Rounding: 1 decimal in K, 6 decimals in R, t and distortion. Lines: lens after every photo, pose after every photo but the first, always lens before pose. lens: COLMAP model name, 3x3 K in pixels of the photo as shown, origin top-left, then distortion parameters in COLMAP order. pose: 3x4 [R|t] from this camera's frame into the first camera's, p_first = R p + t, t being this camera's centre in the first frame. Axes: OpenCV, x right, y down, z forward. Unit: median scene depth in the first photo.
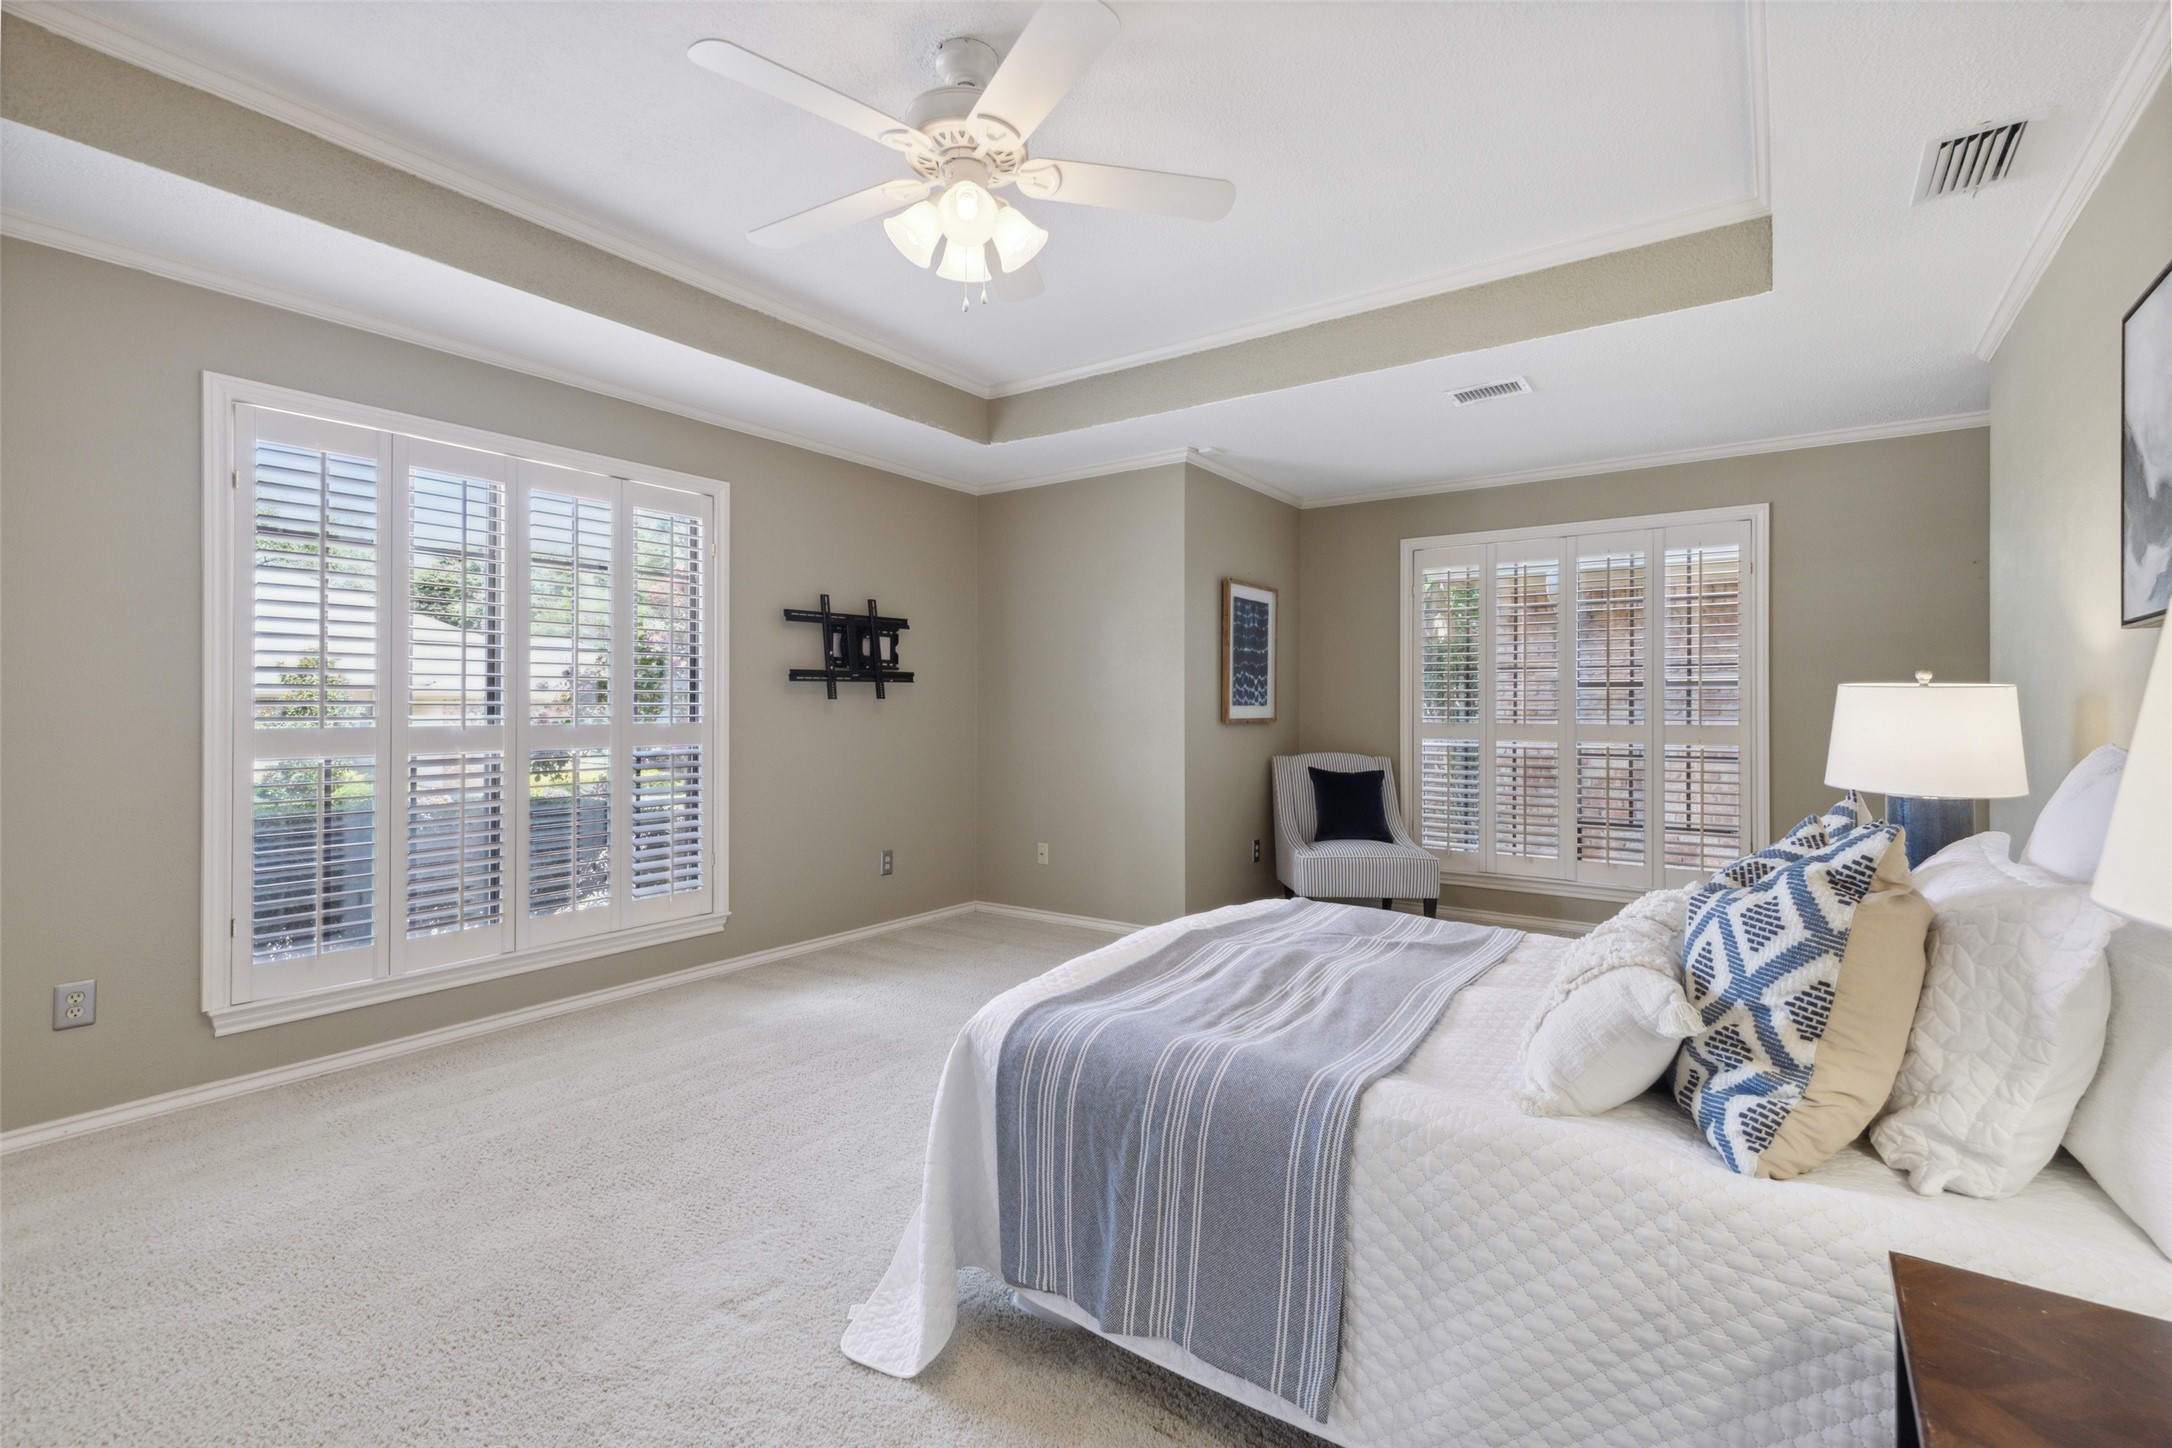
lens RADIAL K [[986.9, 0, 1081.4], [0, 986.9, 706.4], [0, 0, 1]] dist [0.002209, 0.000072]
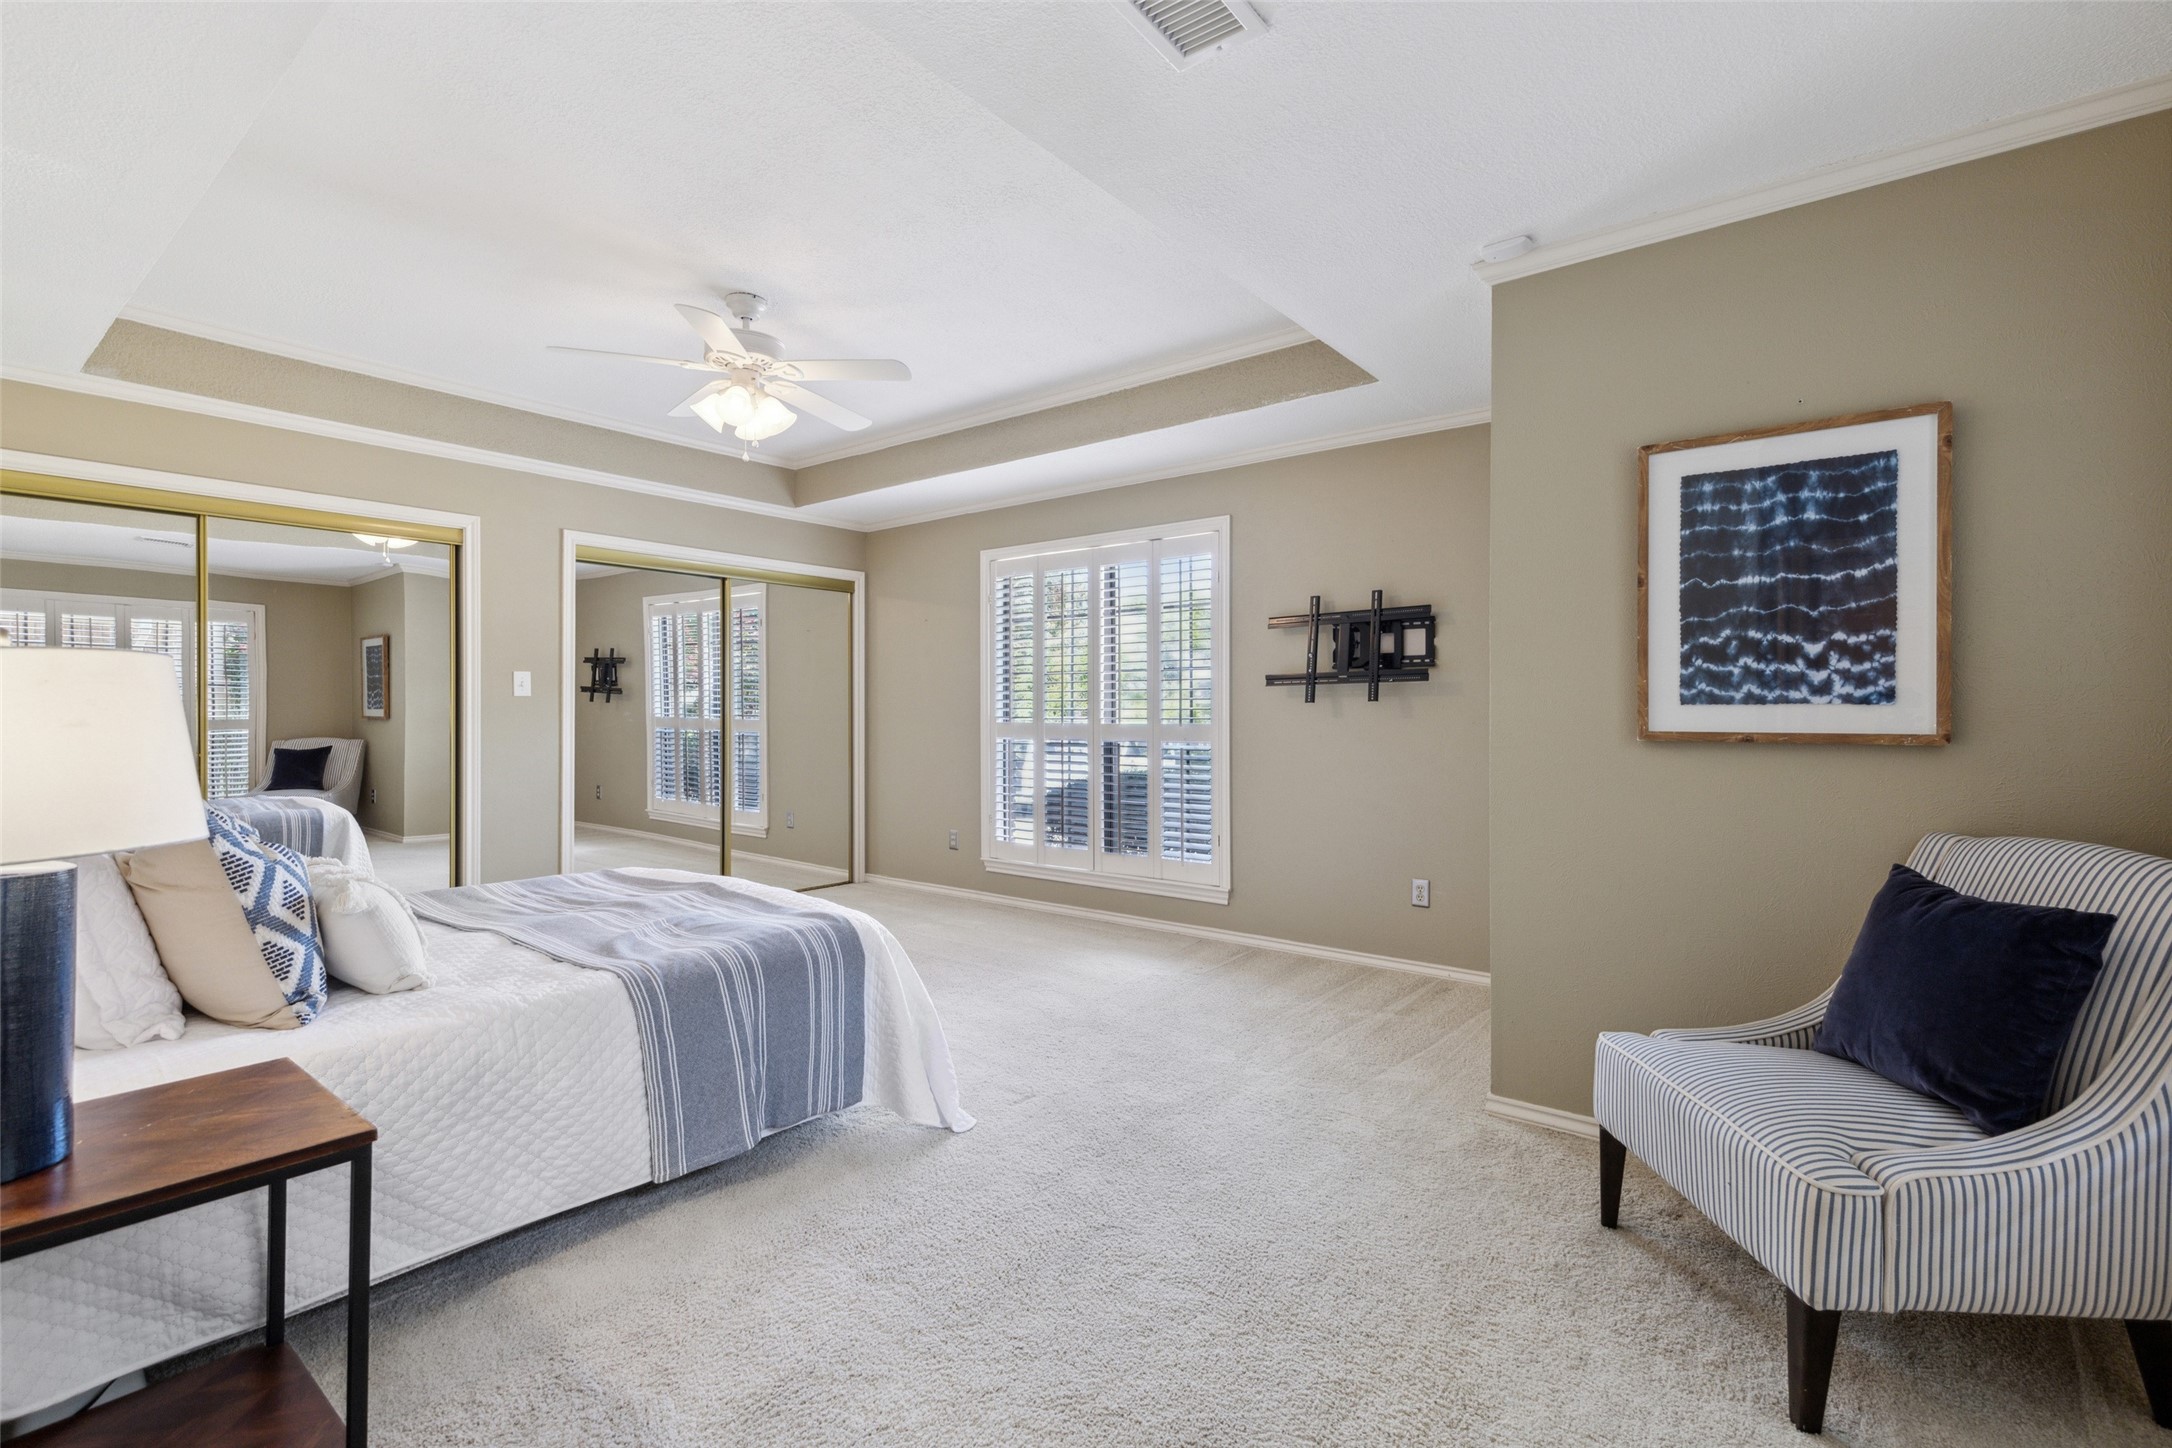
lens RADIAL K [[986.9, 0, 1086.7], [0, 986.9, 731.3], [0, 0, 1]] dist [0.002209, 0.000072]
pose [[-0.066647, 0.015147, -0.997662, 0.739964], [-0.005026, 0.999867, 0.015517, 0.007338], [0.997764, 0.006048, -0.066562, 0.840576]]
